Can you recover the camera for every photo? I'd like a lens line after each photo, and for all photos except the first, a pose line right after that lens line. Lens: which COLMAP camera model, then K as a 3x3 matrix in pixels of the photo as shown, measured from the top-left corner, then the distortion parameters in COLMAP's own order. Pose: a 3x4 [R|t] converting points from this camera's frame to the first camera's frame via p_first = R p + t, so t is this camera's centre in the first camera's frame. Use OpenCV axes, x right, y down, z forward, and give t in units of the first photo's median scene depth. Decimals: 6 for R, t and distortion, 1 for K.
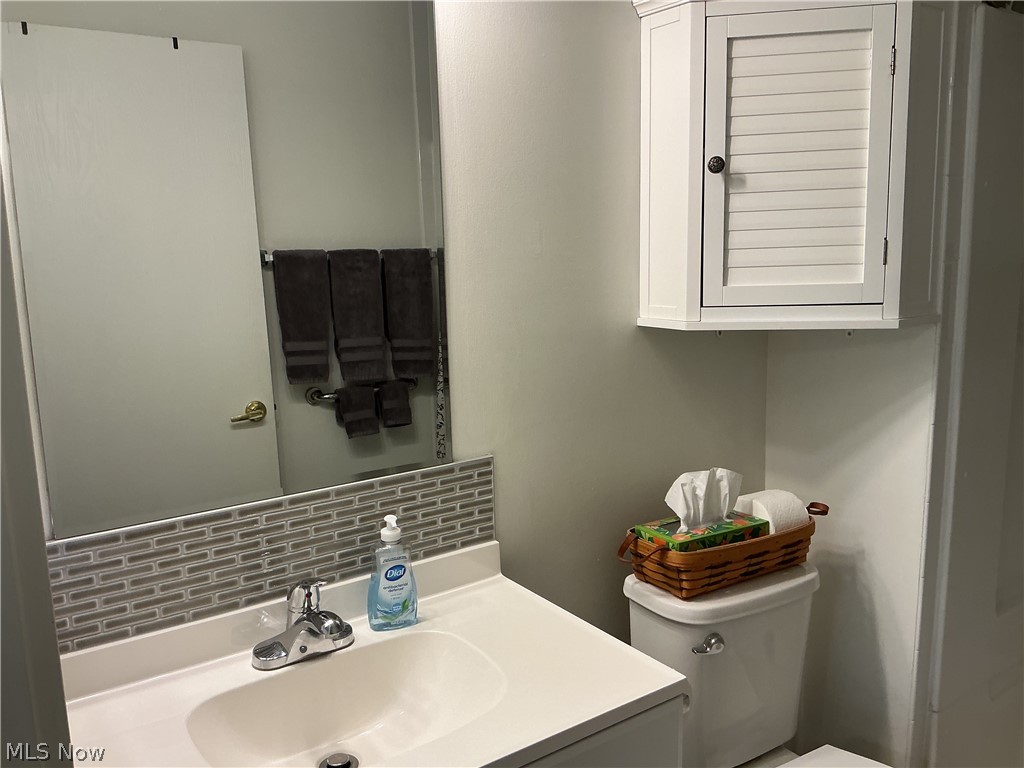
lens RADIAL K [[838.5, 0, 504.6], [0, 838.5, 380.1], [0, 0, 1]] dist [0.055545, -0.117703]
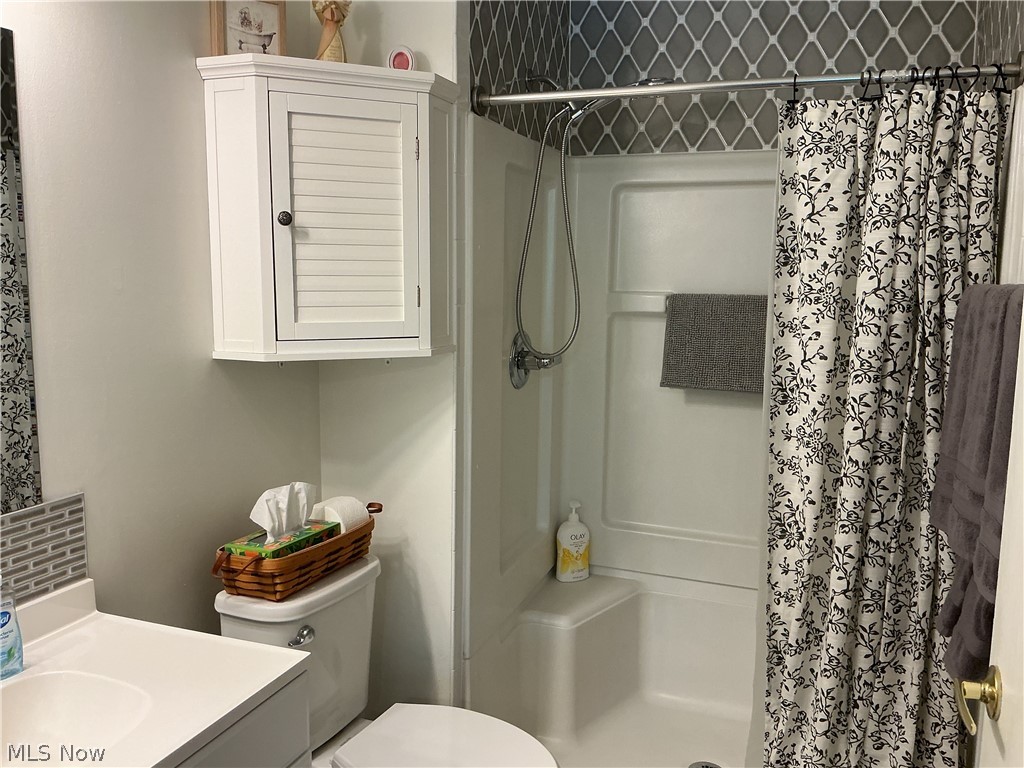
lens RADIAL K [[838.5, 0, 512.7], [0, 838.5, 381.0], [0, 0, 1]] dist [0.055545, -0.117703]
pose [[0.816575, -0.038479, 0.575956, -0.164354], [0.063340, 0.997724, -0.023146, 0.013592], [-0.573754, 0.055382, 0.817153, -0.110076]]
